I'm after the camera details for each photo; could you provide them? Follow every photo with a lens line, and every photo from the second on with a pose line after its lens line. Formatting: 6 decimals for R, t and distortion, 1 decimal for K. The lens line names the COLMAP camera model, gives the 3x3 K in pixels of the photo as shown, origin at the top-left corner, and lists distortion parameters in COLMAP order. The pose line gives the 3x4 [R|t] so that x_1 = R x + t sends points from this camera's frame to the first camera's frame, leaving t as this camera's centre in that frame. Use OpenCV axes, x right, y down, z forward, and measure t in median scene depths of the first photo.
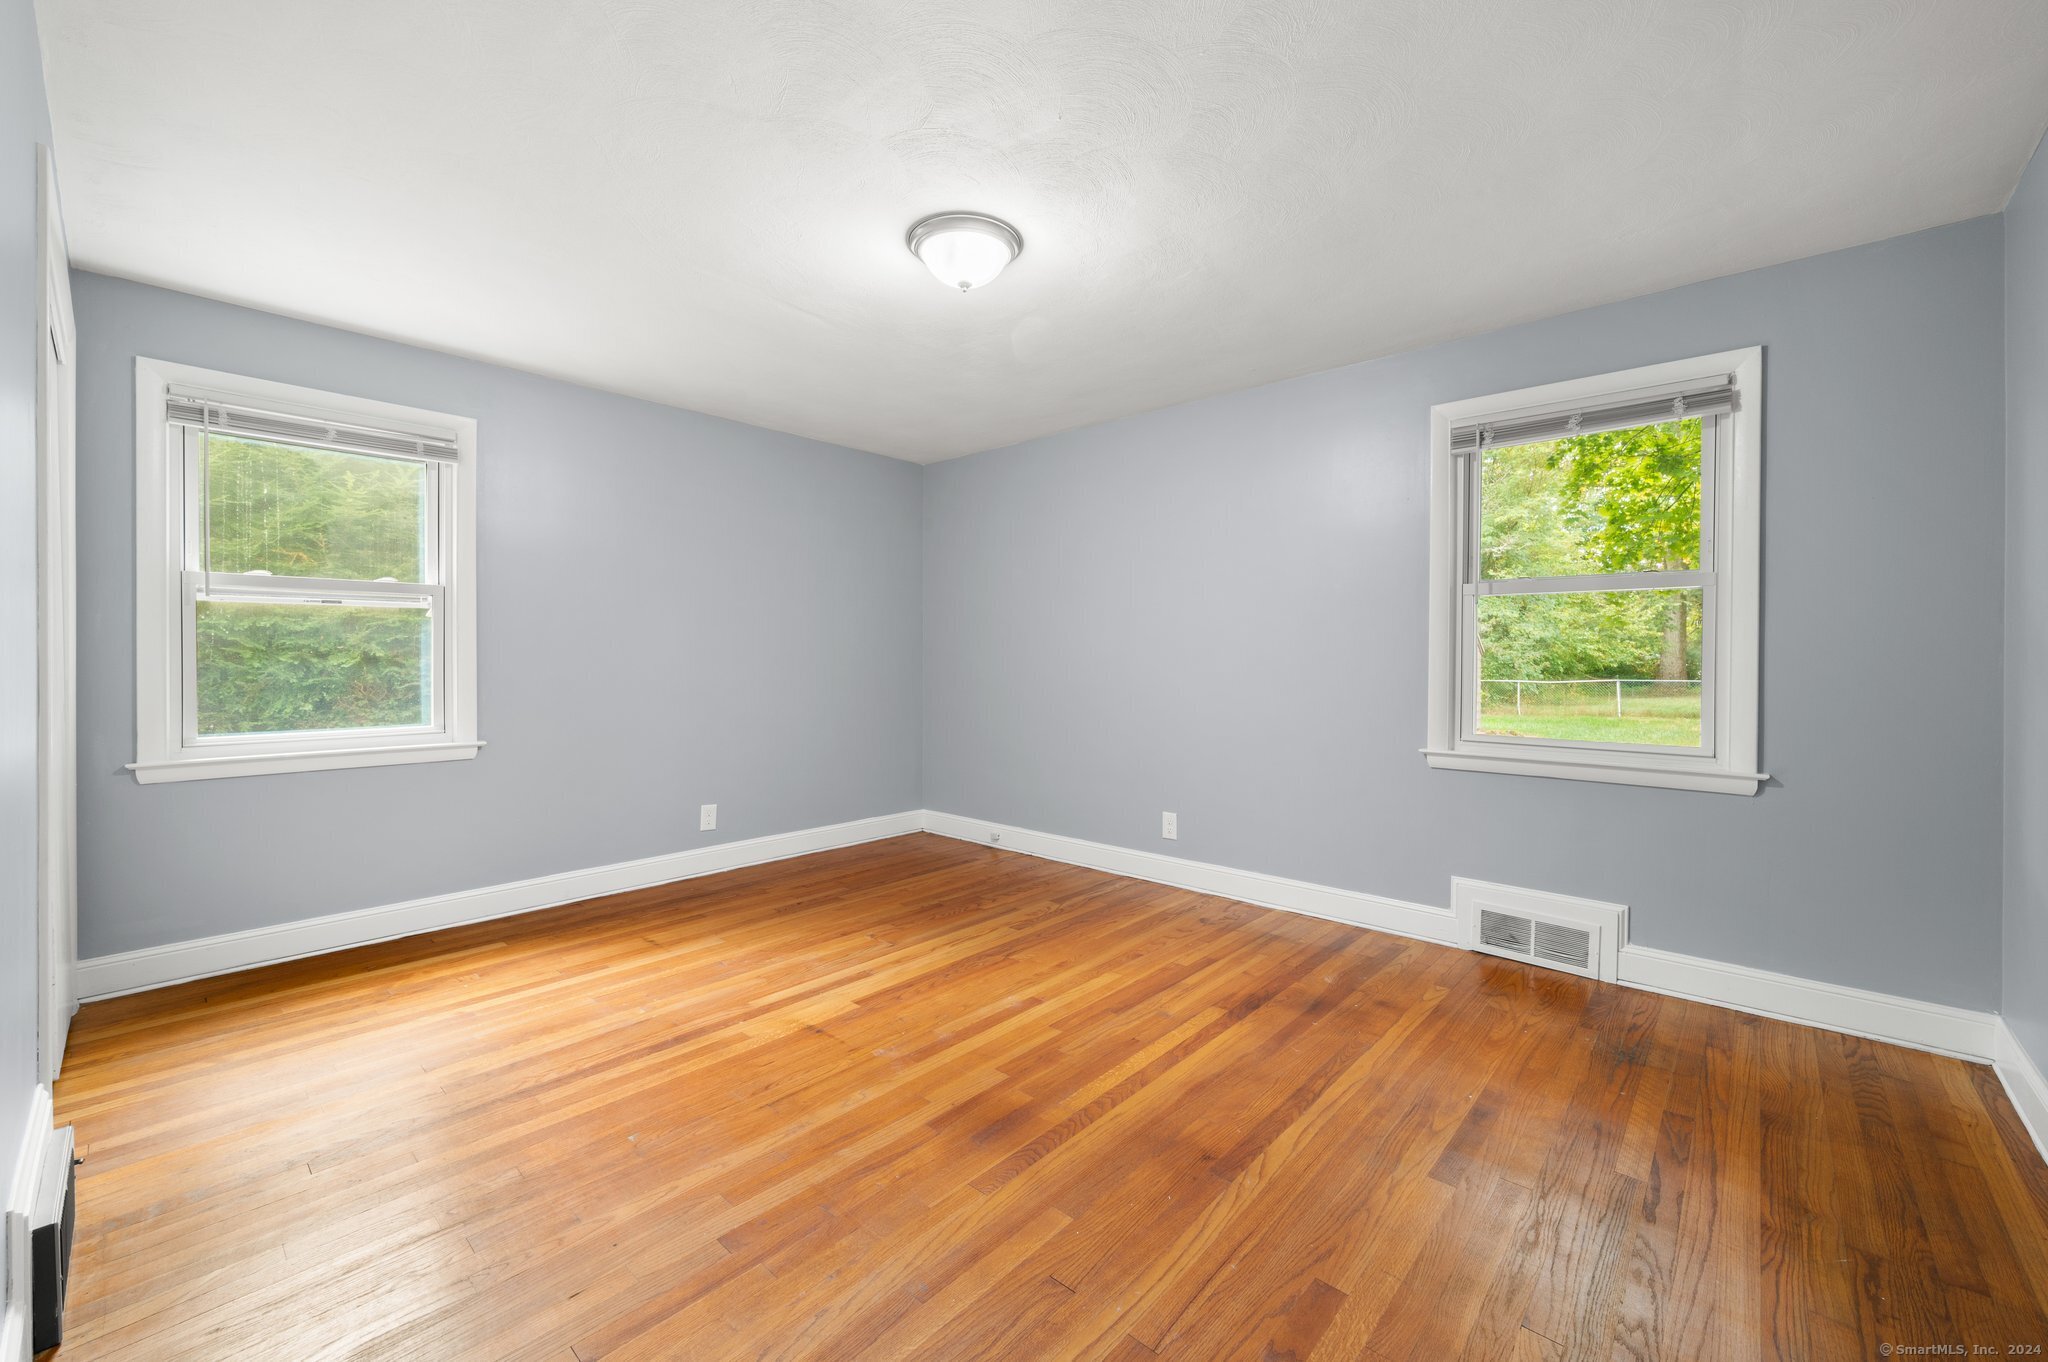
lens RADIAL K [[820.3, 0, 1022.2], [0, 820.3, 669.1], [0, 0, 1]] dist [0.000550, 0.000095]
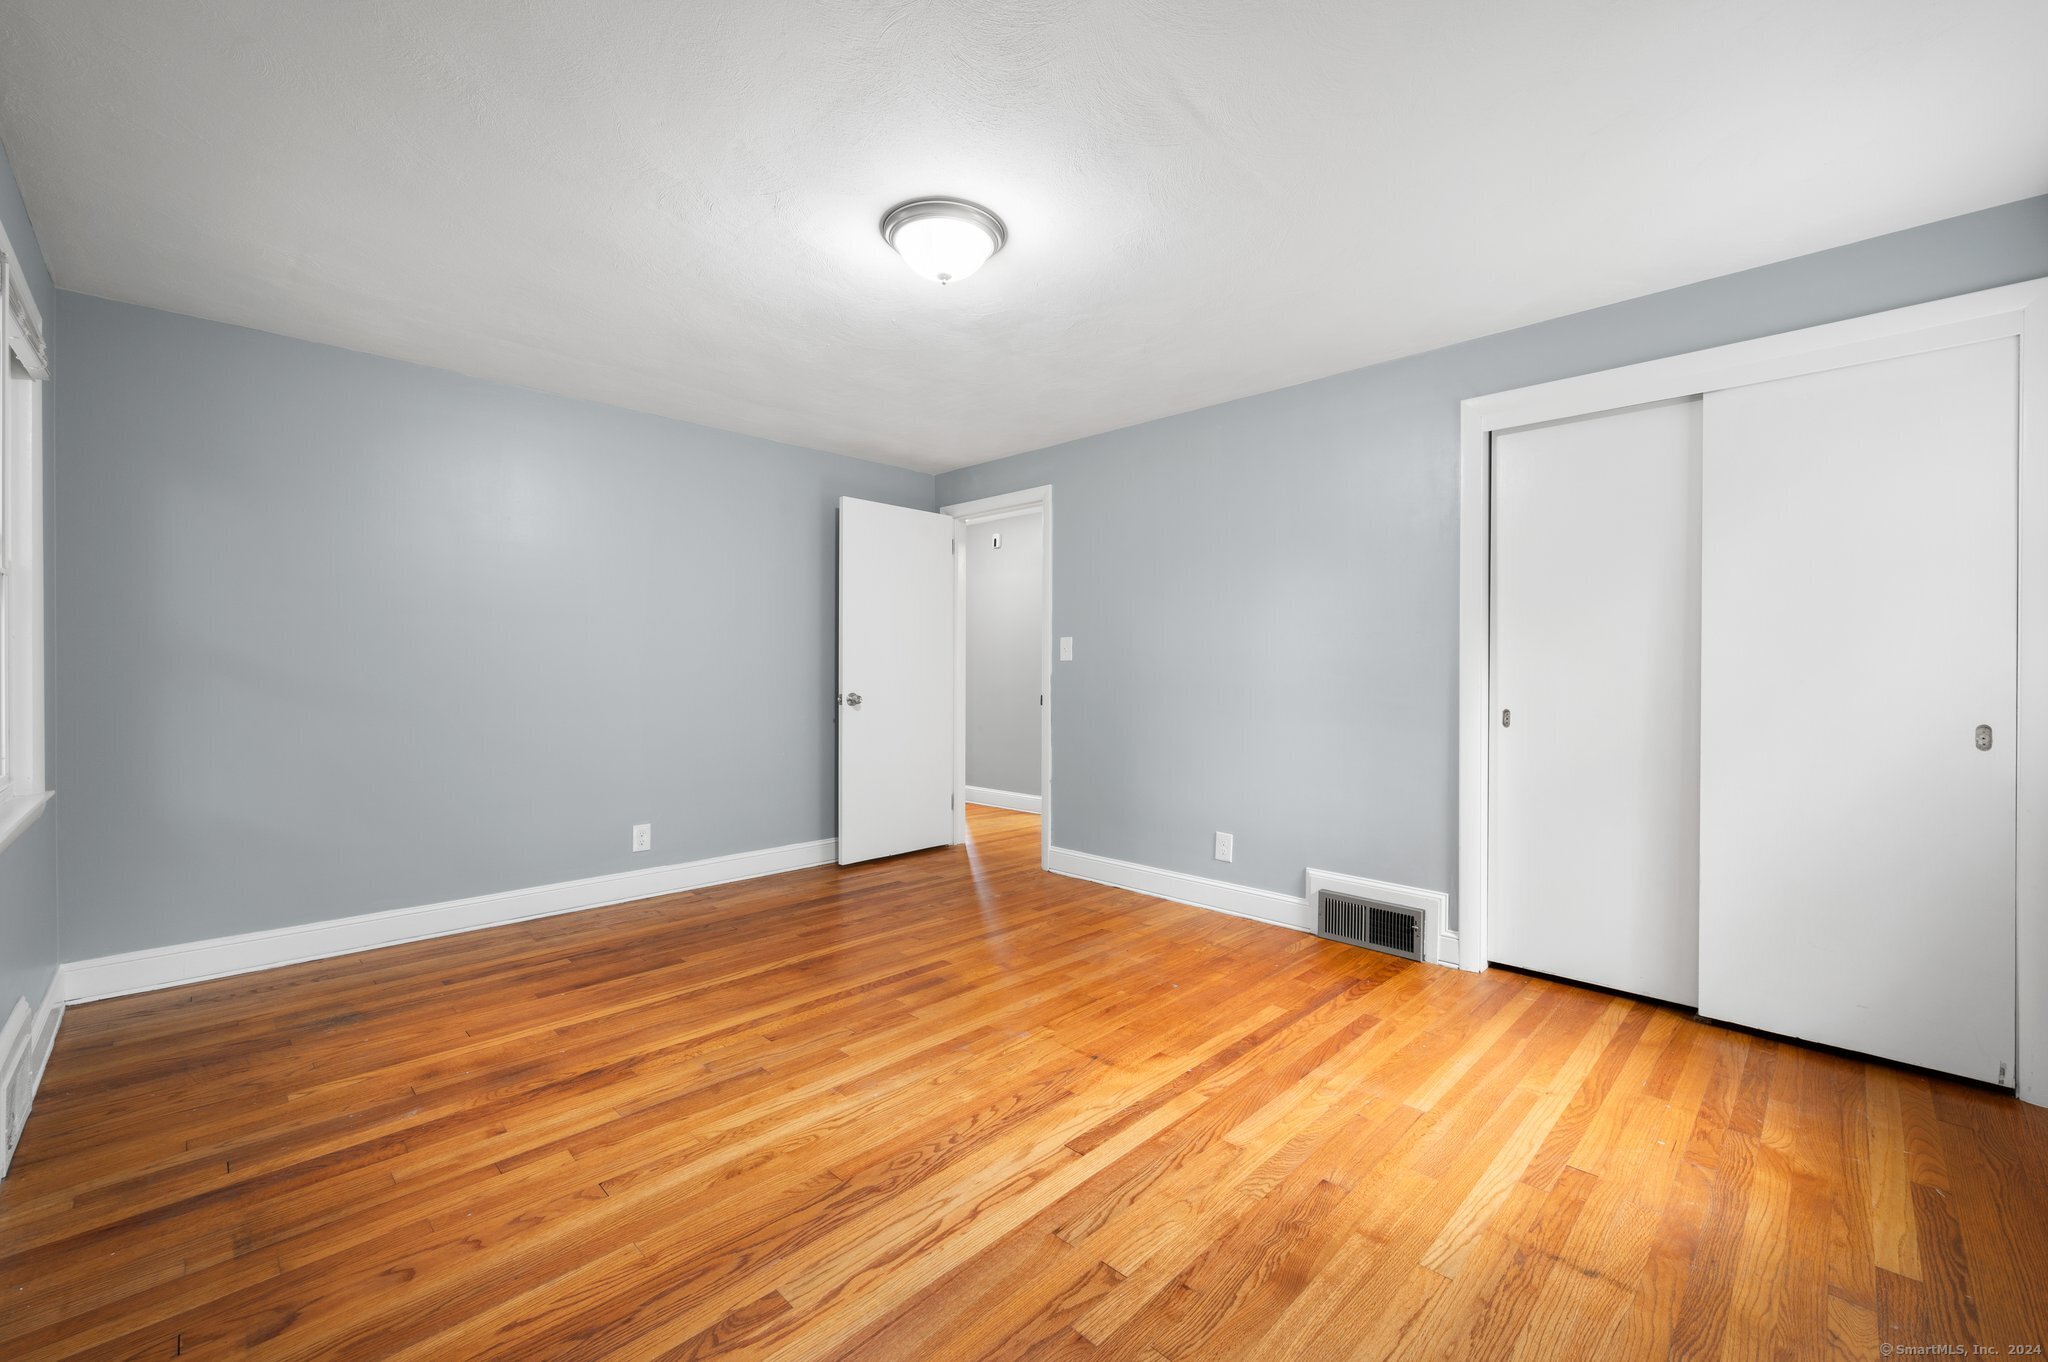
lens RADIAL K [[820.3, 0, 1022.2], [0, 820.3, 669.1], [0, 0, 1]] dist [0.000550, 0.000095]
pose [[-0.998918, -0.005863, 0.046141, -0.200355], [-0.005467, 0.999947, 0.008705, -0.010503], [-0.046190, 0.008444, -0.998897, 1.888757]]
